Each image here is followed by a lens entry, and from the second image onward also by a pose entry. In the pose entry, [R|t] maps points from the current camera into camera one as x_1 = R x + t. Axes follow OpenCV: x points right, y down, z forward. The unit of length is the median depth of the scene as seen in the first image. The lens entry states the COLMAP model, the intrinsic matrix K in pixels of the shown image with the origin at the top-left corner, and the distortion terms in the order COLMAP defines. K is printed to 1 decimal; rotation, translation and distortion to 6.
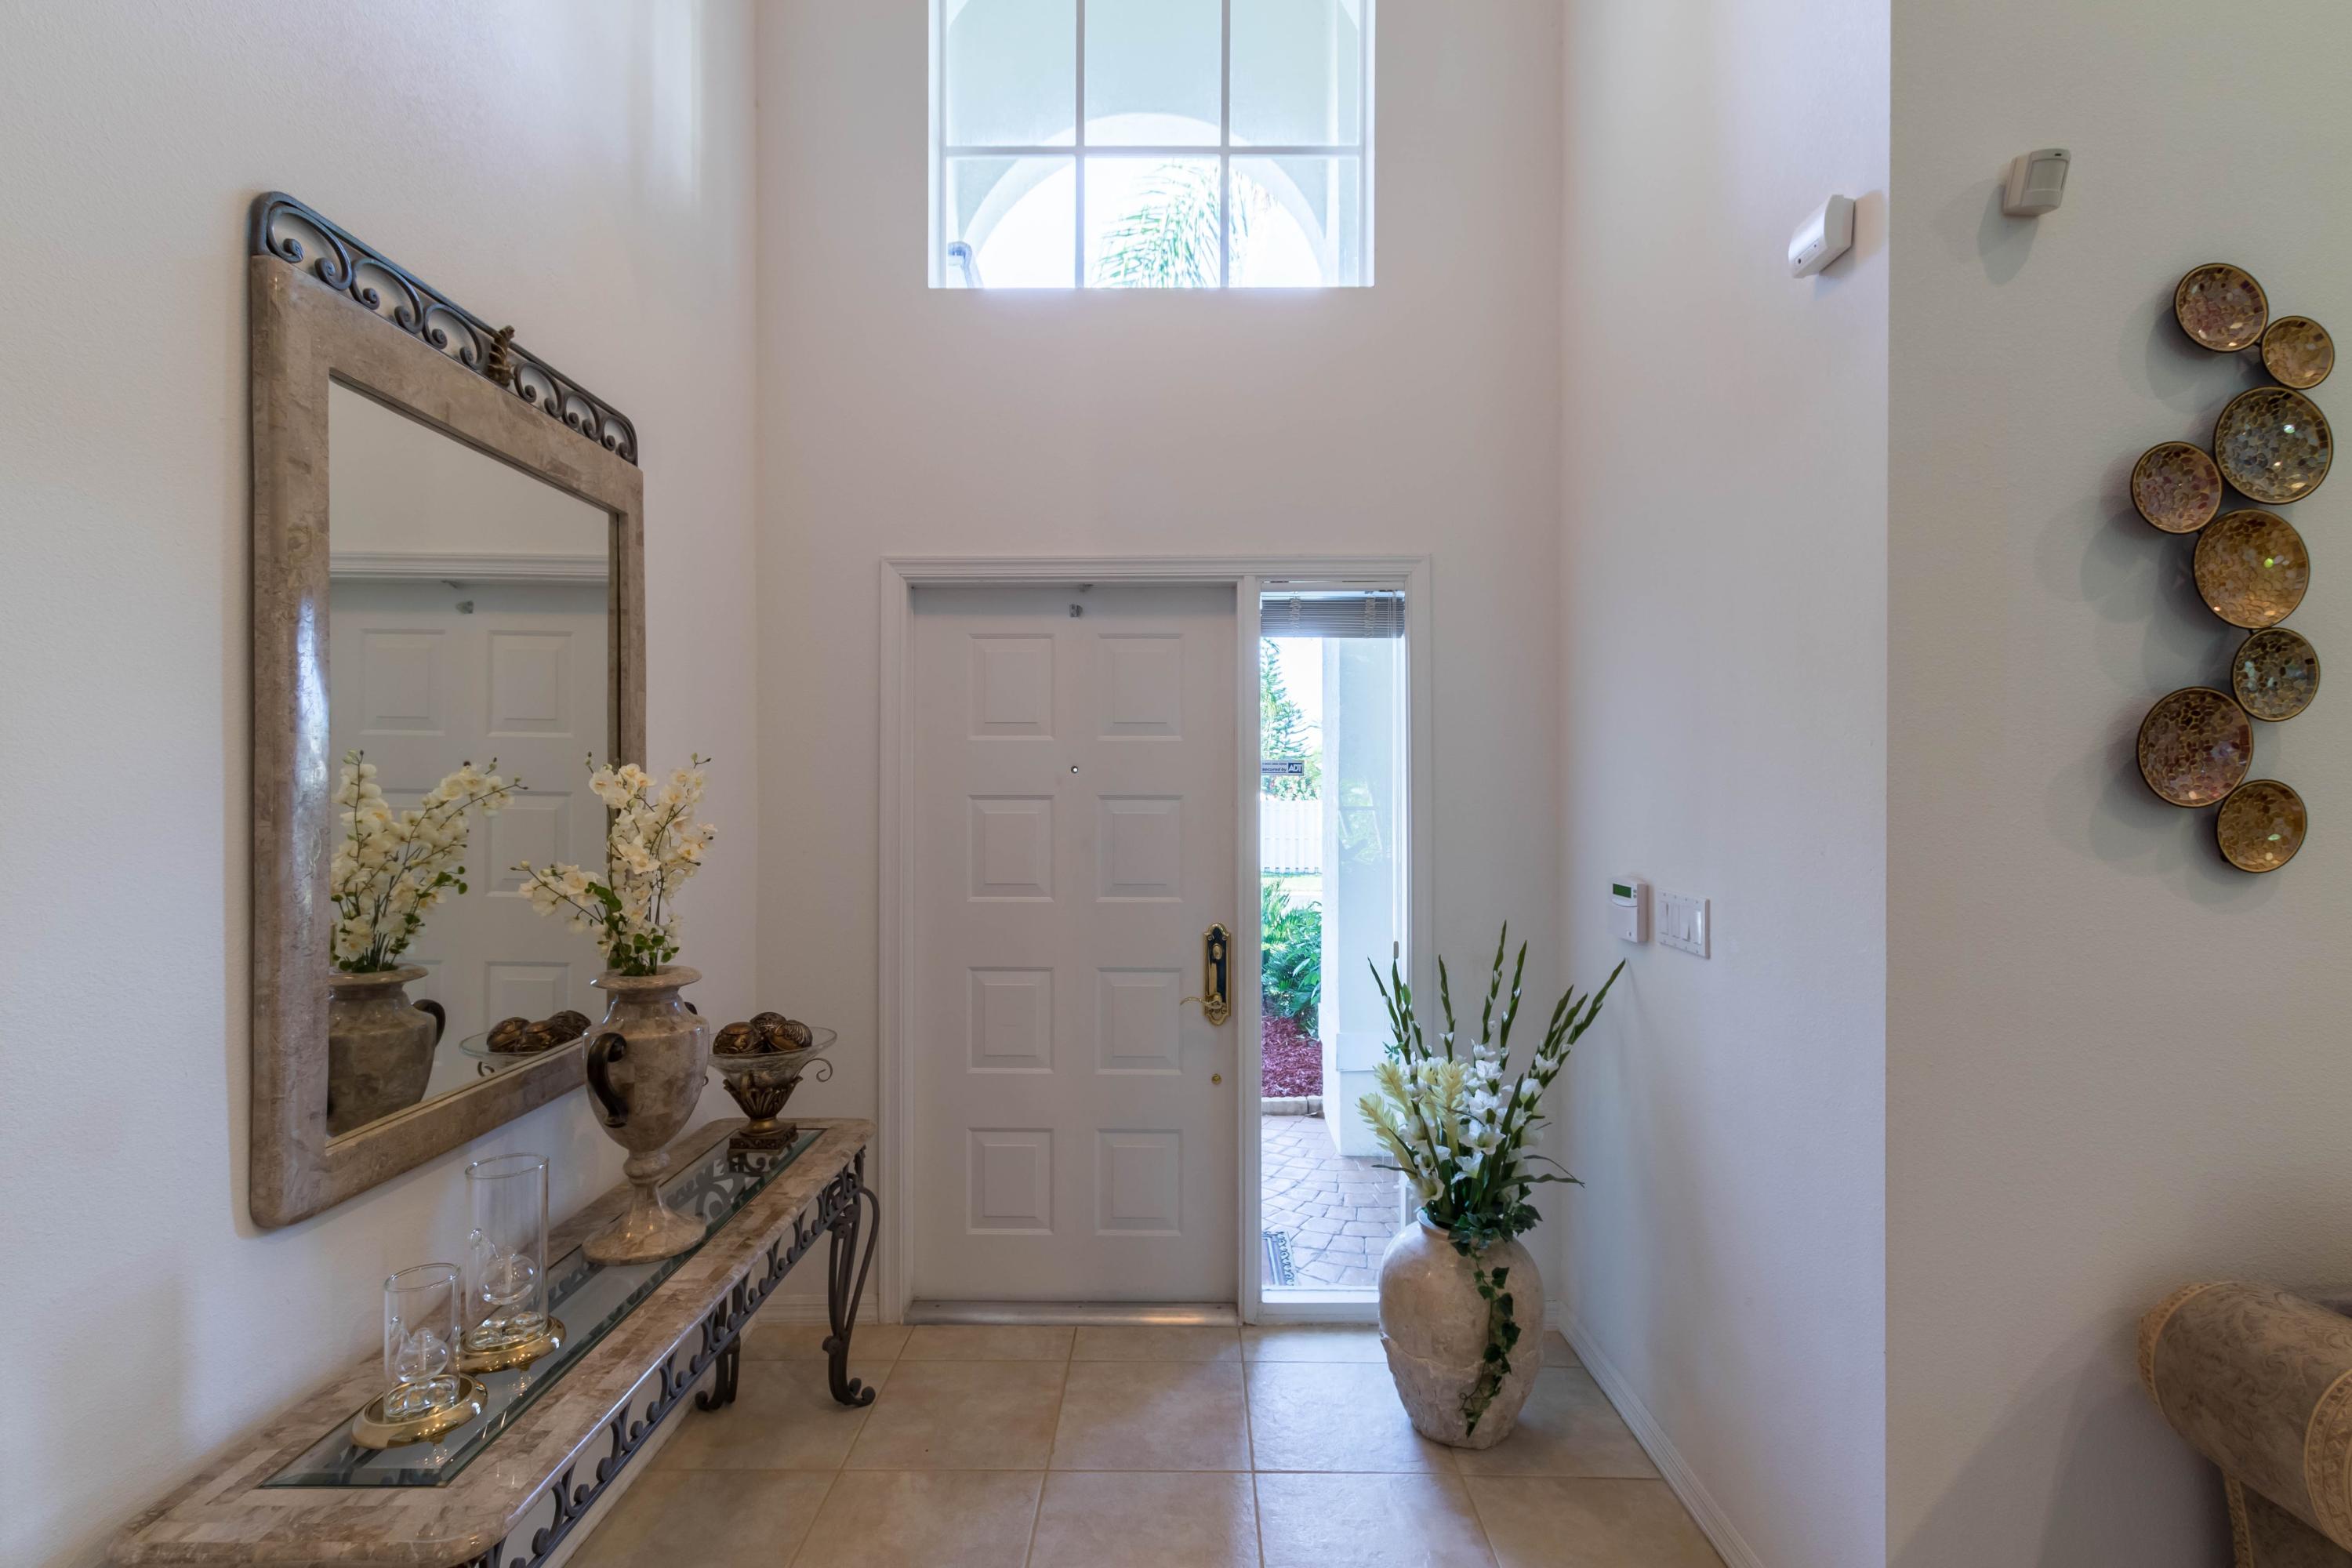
lens RADIAL K [[1081.7, 0, 1193.4], [0, 1081.7, 799.9], [0, 0, 1]] dist [0.007198, -0.004171]
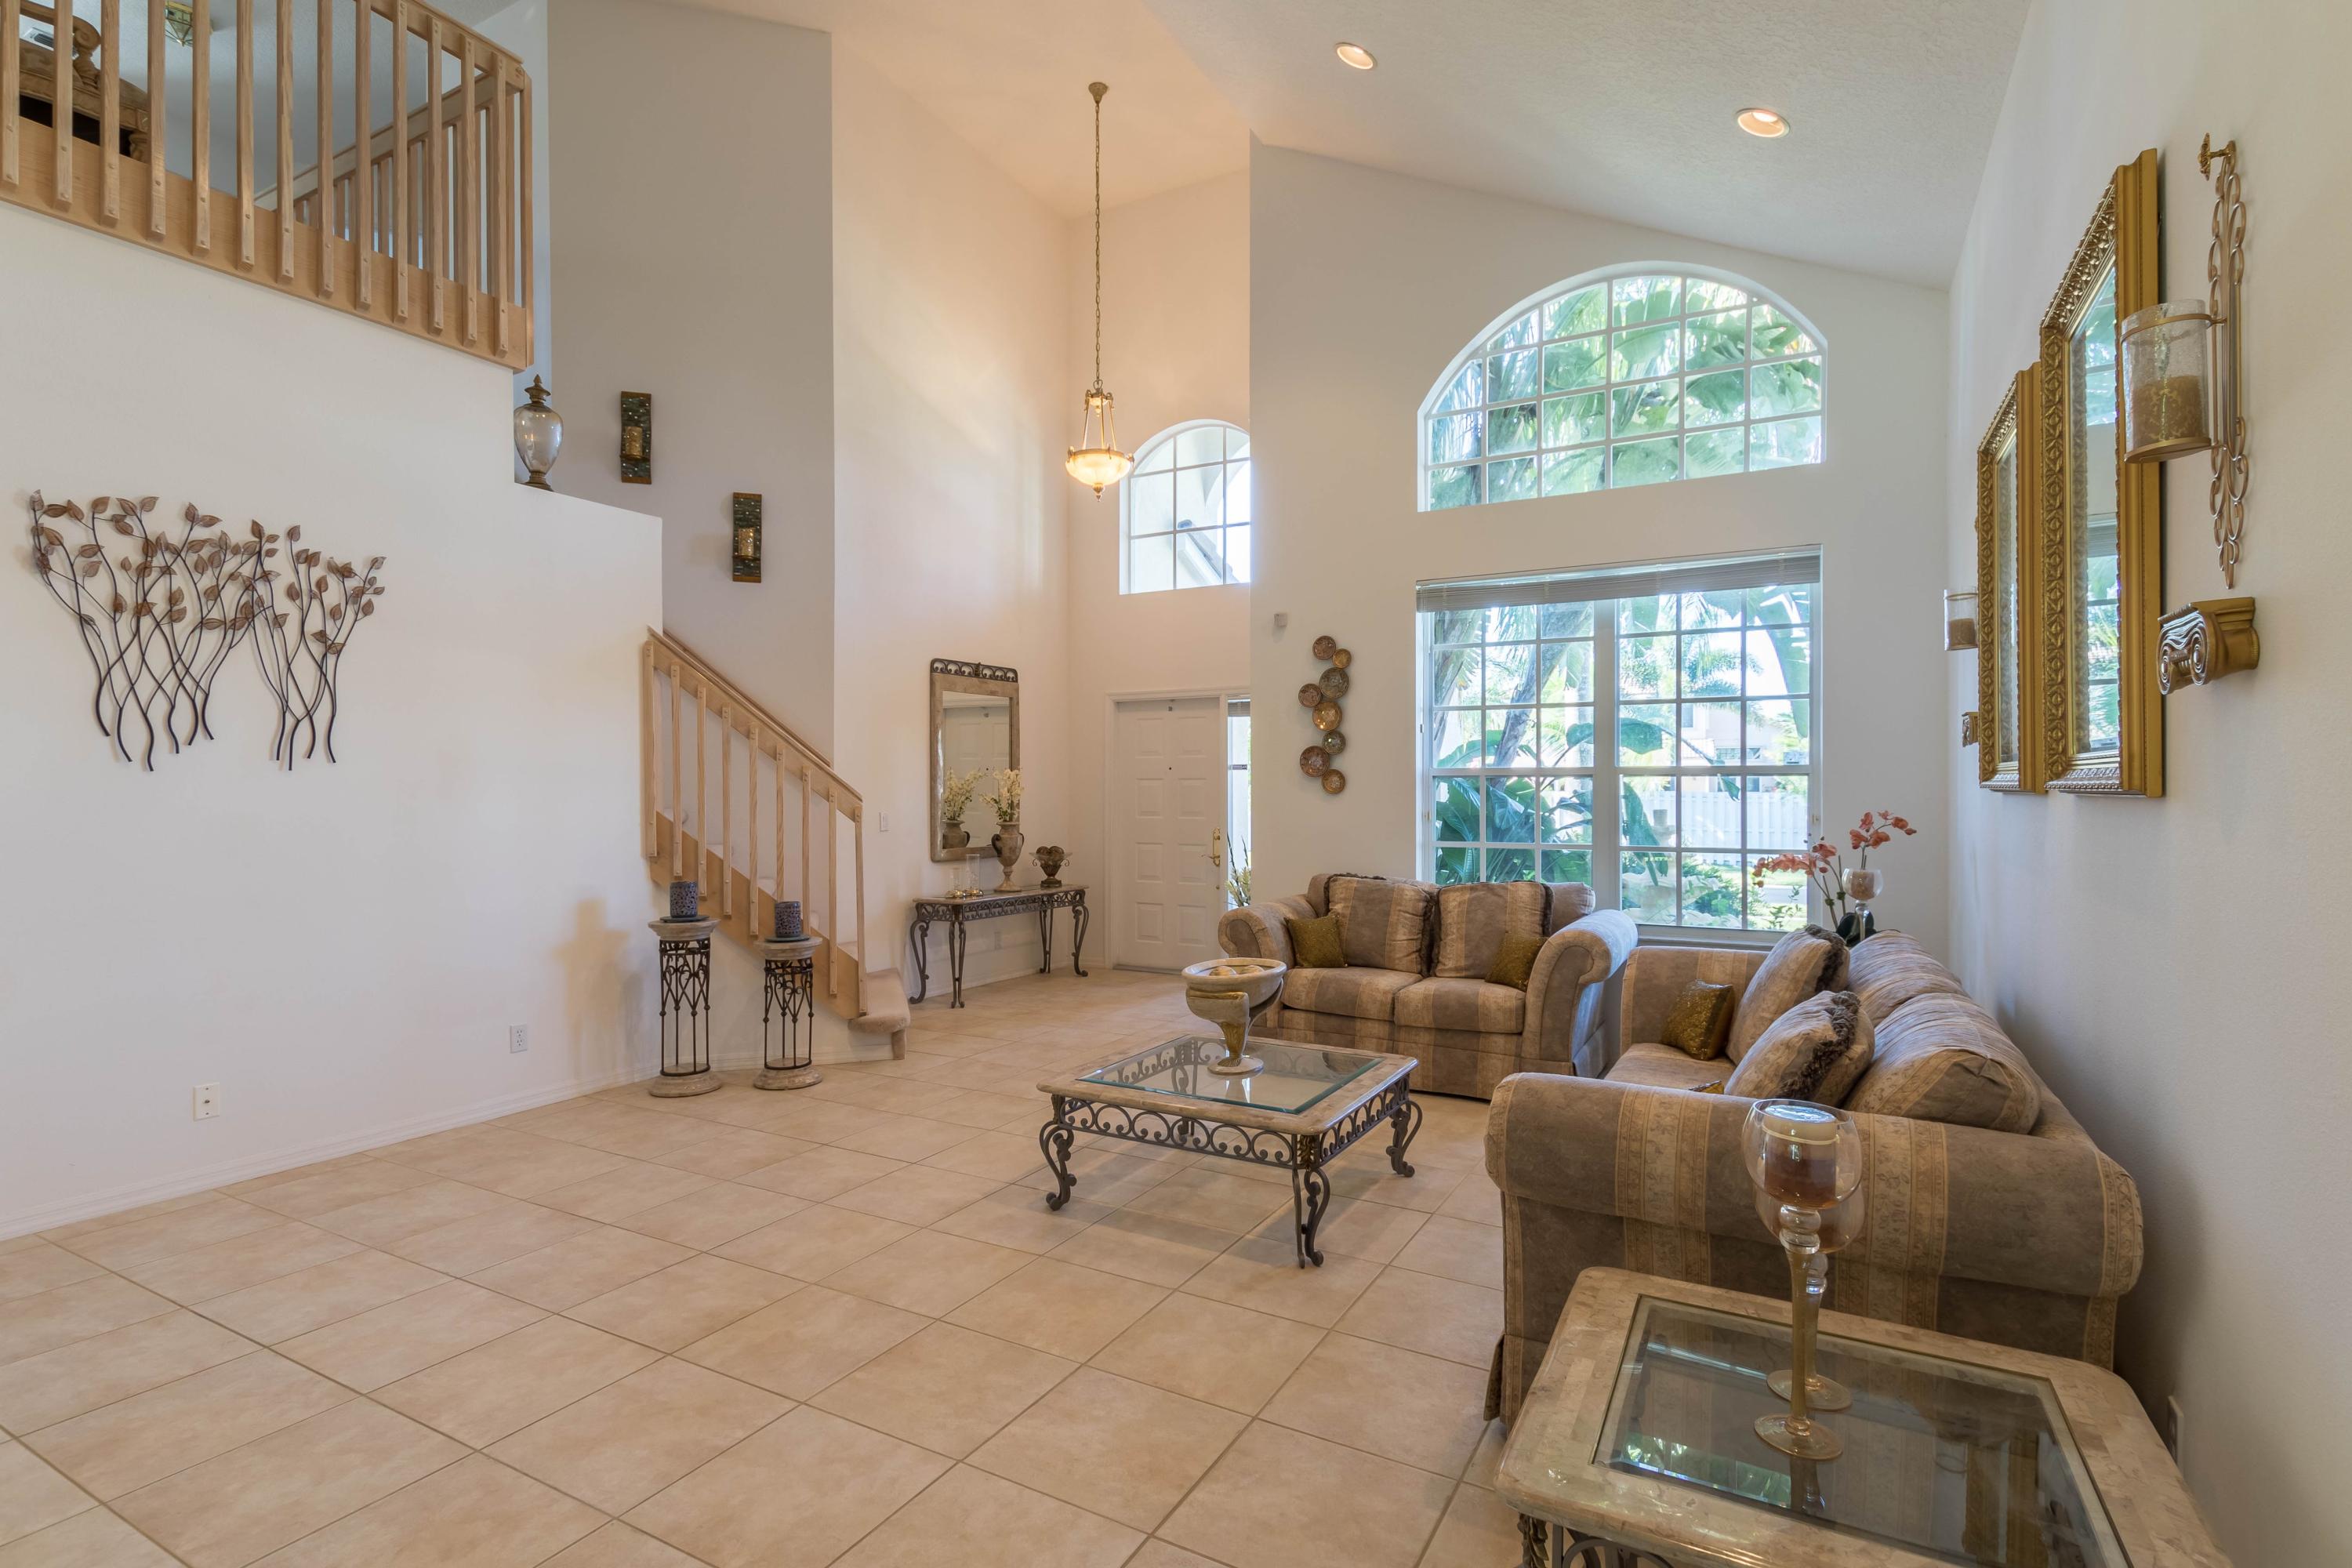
lens RADIAL K [[1081.7, 0, 1159.3], [0, 1081.7, 798.2], [0, 0, 1]] dist [0.007198, -0.004171]
pose [[0.878373, -0.001572, -0.477974, 1.557748], [0.003693, 0.999987, 0.003498, 0.047451], [0.477962, -0.004838, 0.878367, -1.839316]]
